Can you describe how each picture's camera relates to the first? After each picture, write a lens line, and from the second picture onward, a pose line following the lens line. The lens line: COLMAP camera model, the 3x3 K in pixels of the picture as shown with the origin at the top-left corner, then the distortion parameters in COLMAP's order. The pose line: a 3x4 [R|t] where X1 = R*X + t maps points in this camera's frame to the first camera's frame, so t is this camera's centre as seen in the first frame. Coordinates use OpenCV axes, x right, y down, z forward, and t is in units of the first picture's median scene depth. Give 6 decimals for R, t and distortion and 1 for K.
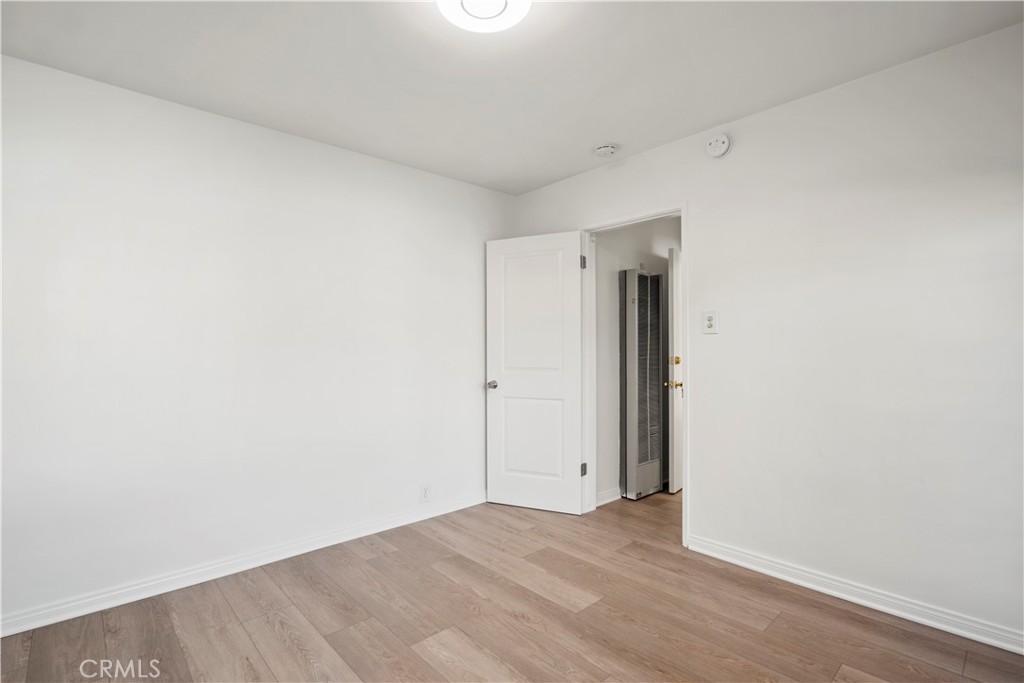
lens RADIAL K [[480.4, 0, 512.6], [0, 480.4, 346.3], [0, 0, 1]] dist [-0.018307, 0.002388]
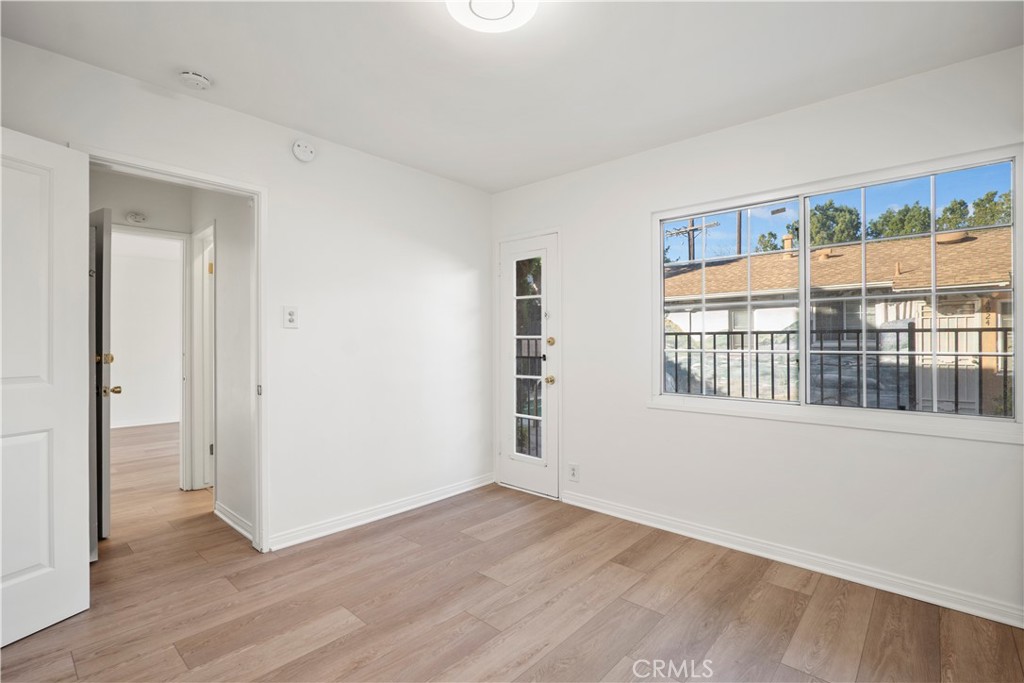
lens RADIAL K [[480.4, 0, 512.4], [0, 480.4, 340.3], [0, 0, 1]] dist [-0.018307, 0.002388]
pose [[-0.092046, 0.002348, 0.995752, -0.662779], [-0.009117, 0.999953, -0.003201, -0.001428], [-0.995713, -0.009373, -0.092020, 0.641182]]
